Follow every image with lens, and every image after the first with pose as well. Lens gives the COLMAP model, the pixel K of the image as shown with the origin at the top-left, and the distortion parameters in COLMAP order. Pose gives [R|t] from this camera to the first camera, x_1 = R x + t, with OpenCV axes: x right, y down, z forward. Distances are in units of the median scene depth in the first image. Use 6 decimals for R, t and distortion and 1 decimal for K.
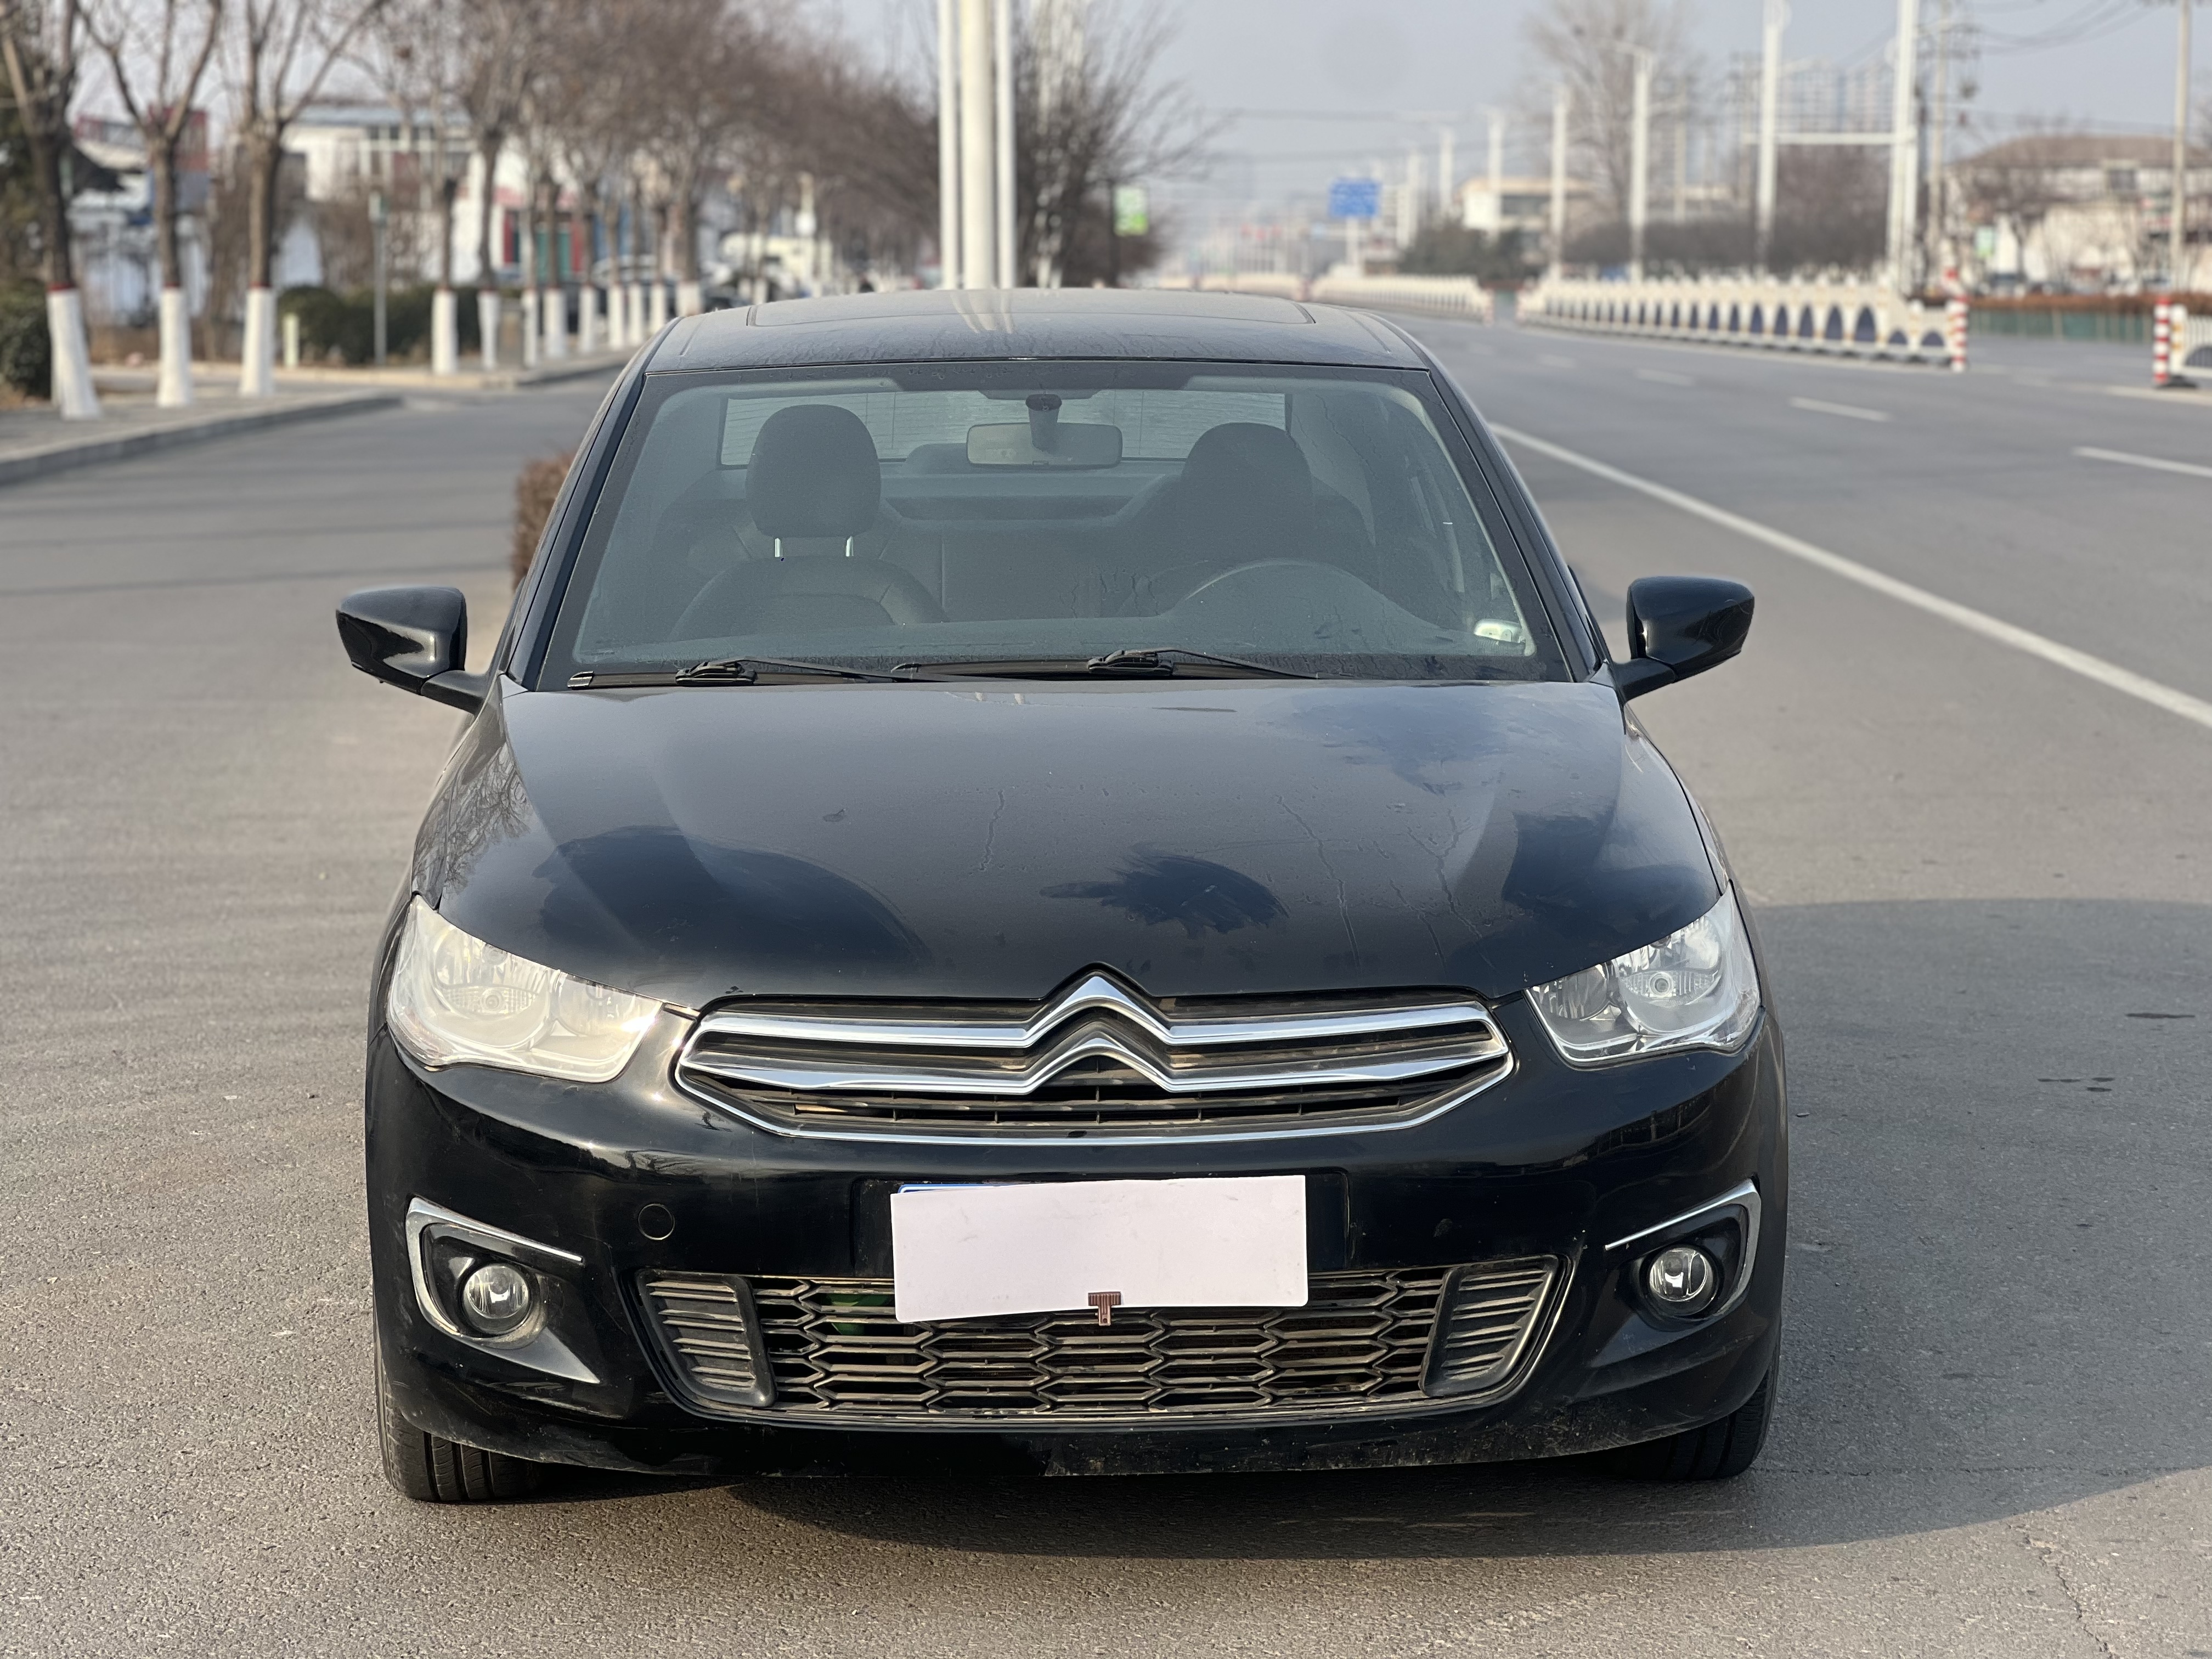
lens RADIAL K [[5162.6, 0, 1106.0], [0, 5162.6, 829.5], [0, 0, 1]] dist [-0.374837, 9.303672]
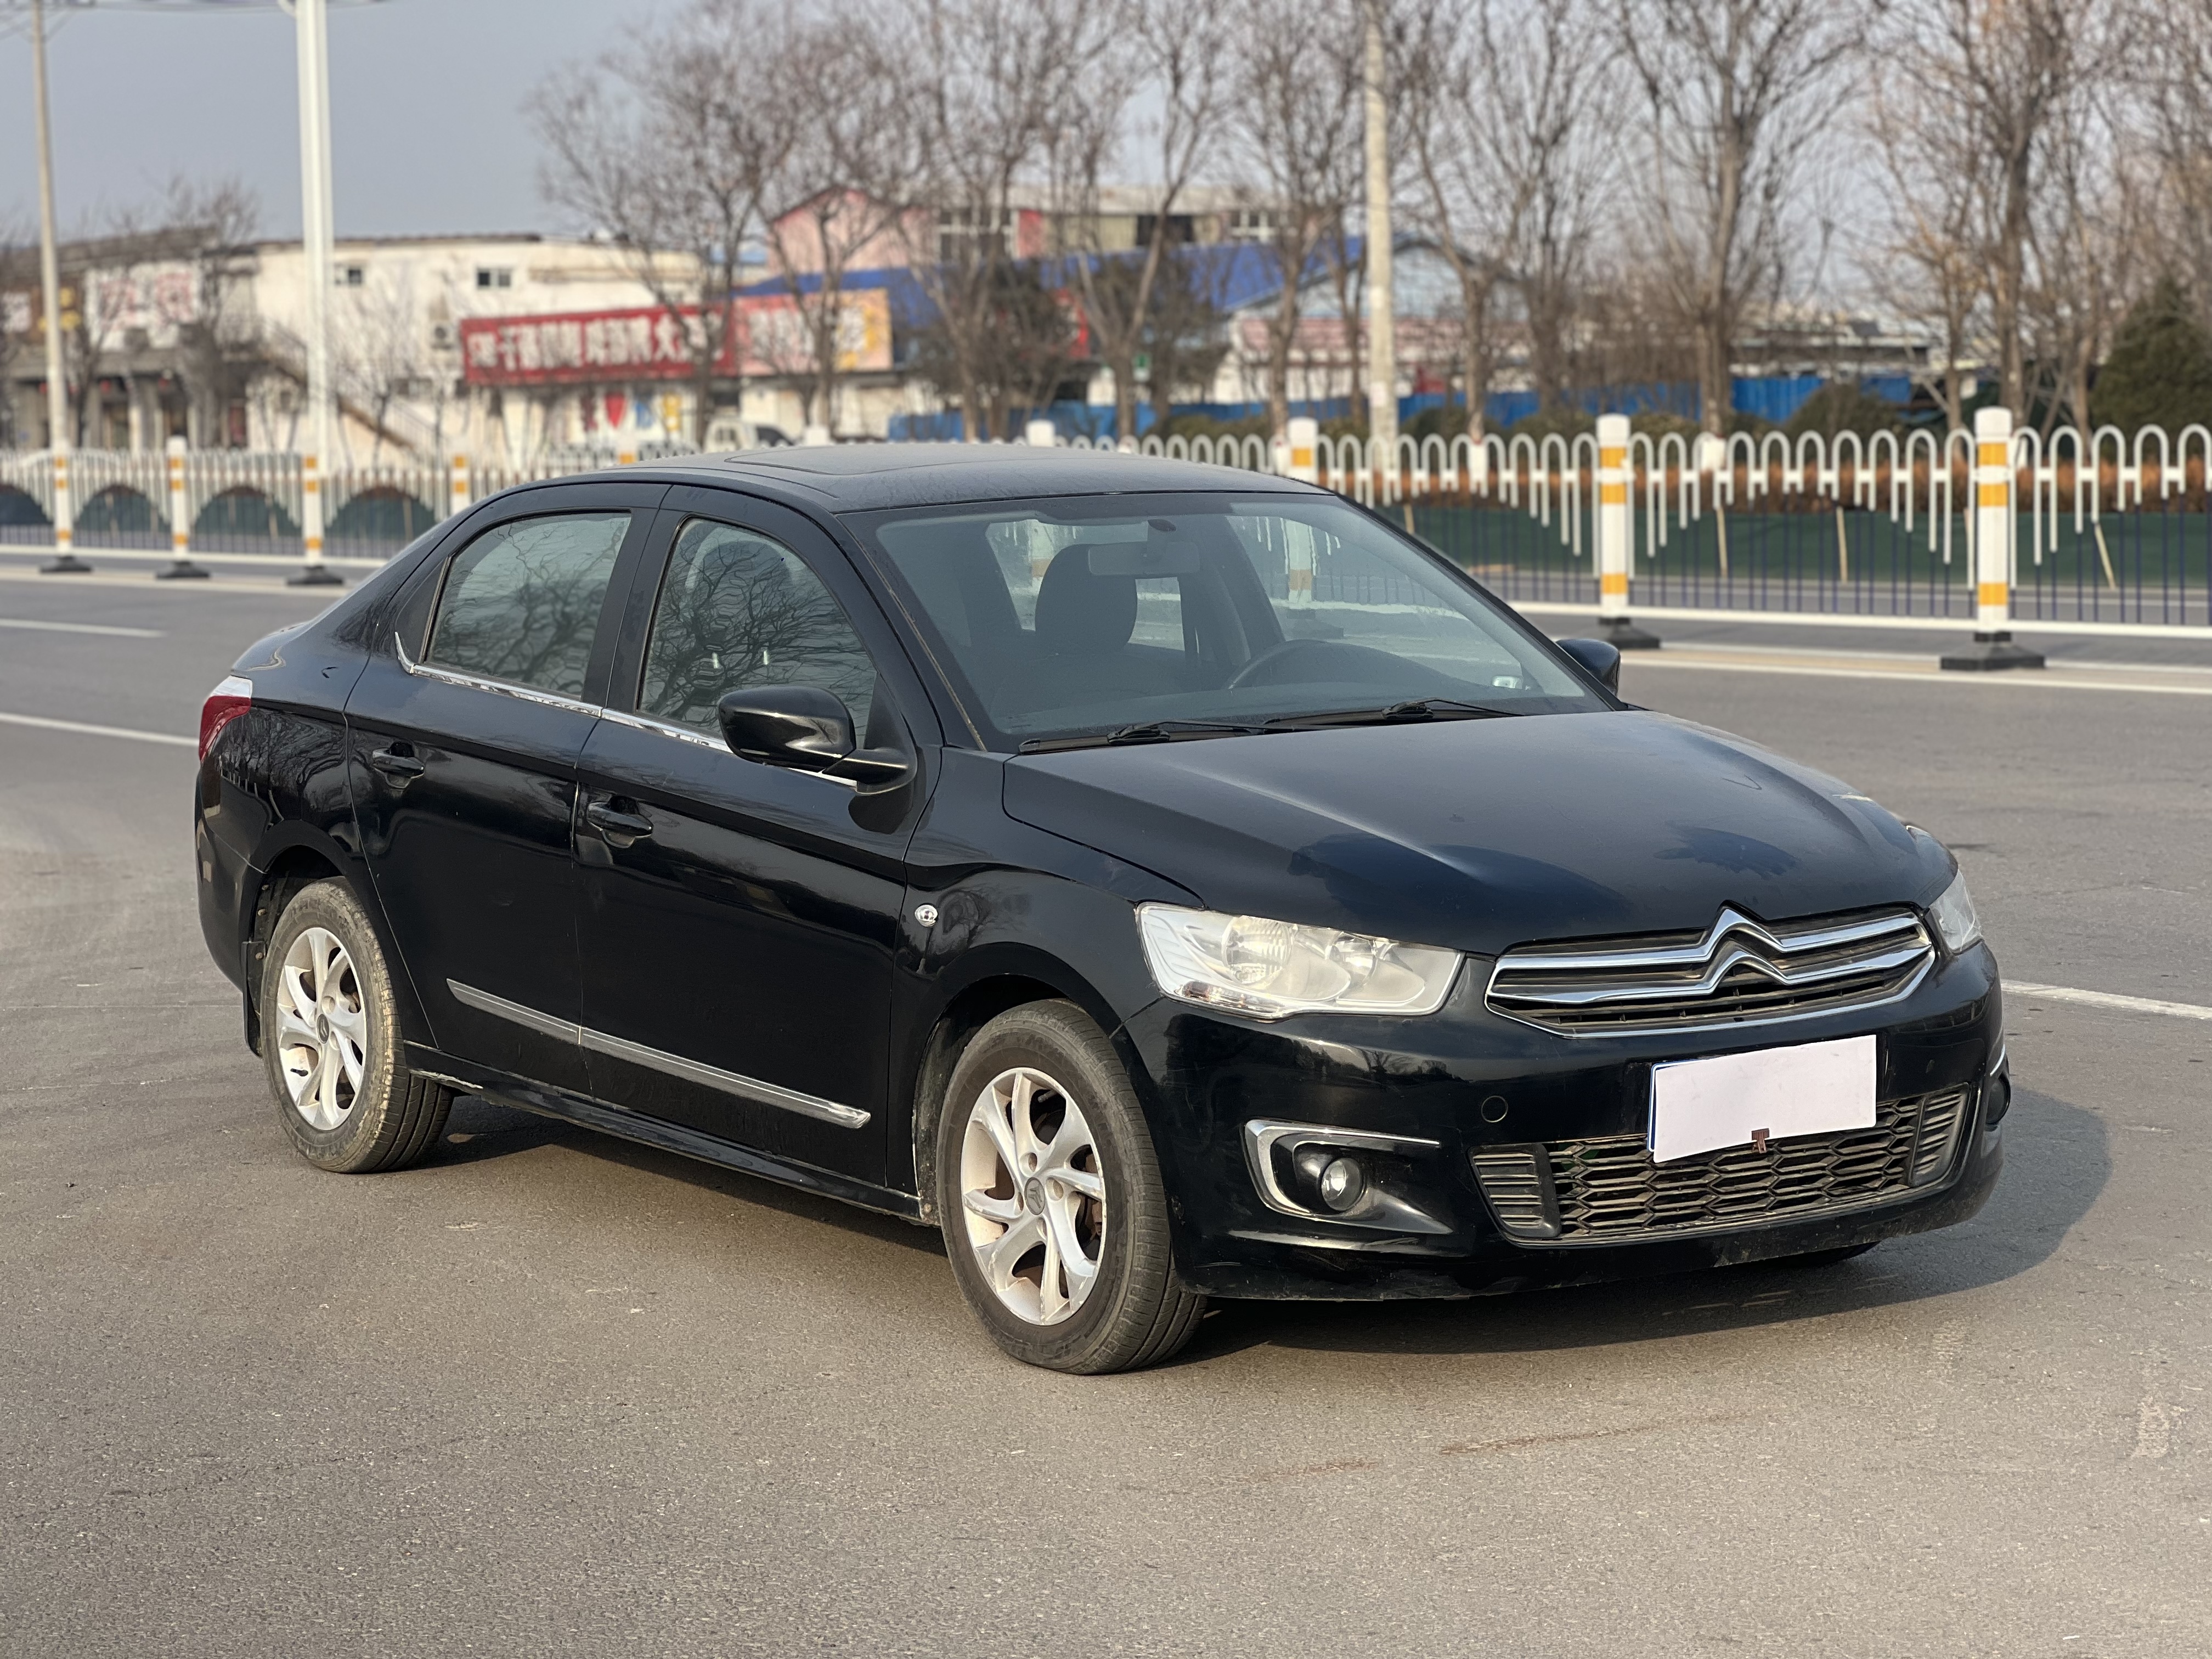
lens RADIAL K [[5162.6, 0, 1106.0], [0, 5162.6, 829.5], [0, 0, 1]] dist [-0.374837, 9.303672]
pose [[0.864283, -0.060369, 0.499370, -0.855052], [0.077621, 0.996887, -0.013828, 0.012787], [-0.496980, 0.050713, 0.866279, -0.144978]]
